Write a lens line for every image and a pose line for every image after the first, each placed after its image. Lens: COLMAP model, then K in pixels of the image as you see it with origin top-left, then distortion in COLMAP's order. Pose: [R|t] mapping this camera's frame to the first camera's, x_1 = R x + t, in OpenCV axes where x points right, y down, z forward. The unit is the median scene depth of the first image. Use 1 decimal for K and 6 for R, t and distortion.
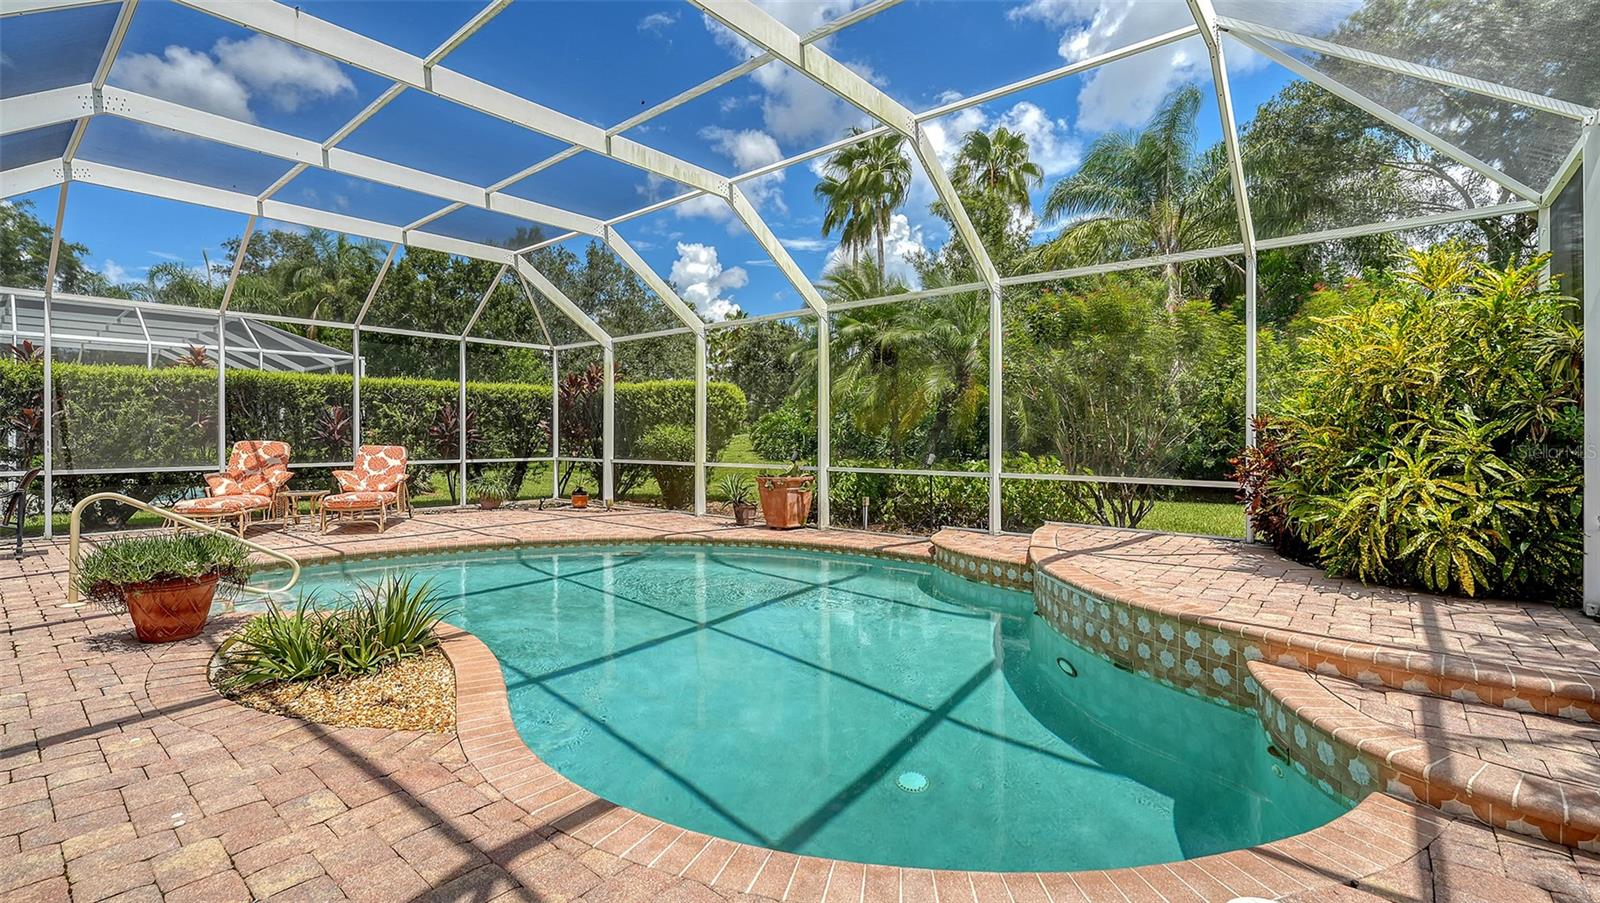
lens RADIAL K [[687.8, 0, 808.1], [0, 687.8, 444.6], [0, 0, 1]] dist [0.001286, 0.000101]
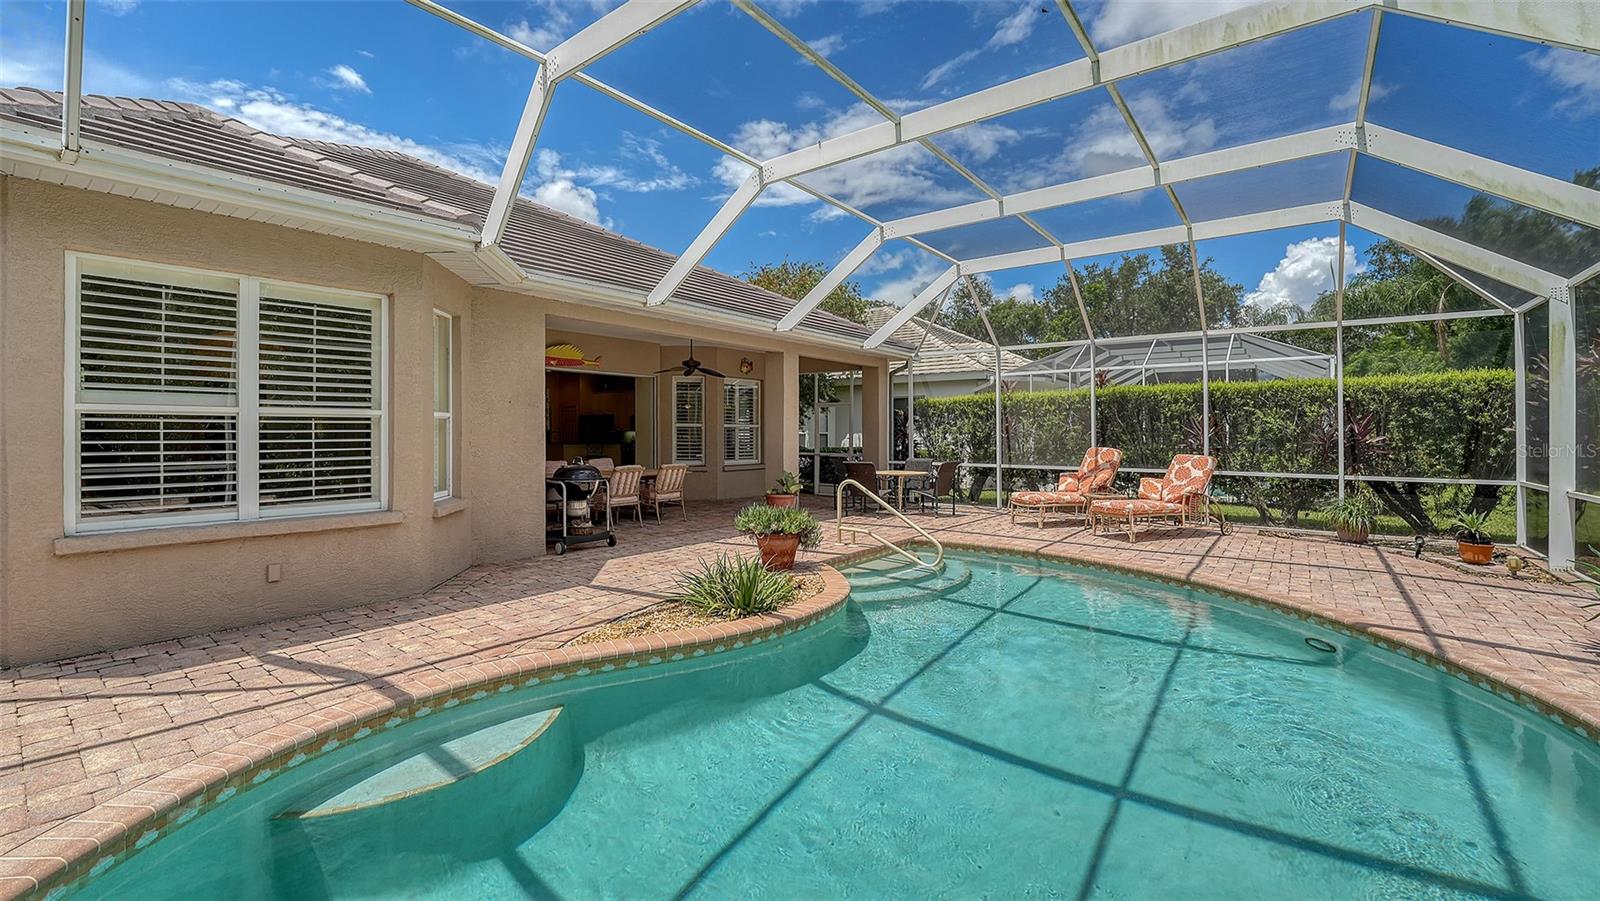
lens RADIAL K [[651.6, 0, 804.4], [0, 651.6, 435.9], [0, 0, 1]] dist [-0.002105, -0.000249]
pose [[0.040295, 0.004342, -0.999178, 0.275915], [-0.017858, 0.999834, 0.003625, -0.019004], [0.999028, 0.017697, 0.040365, 0.425527]]
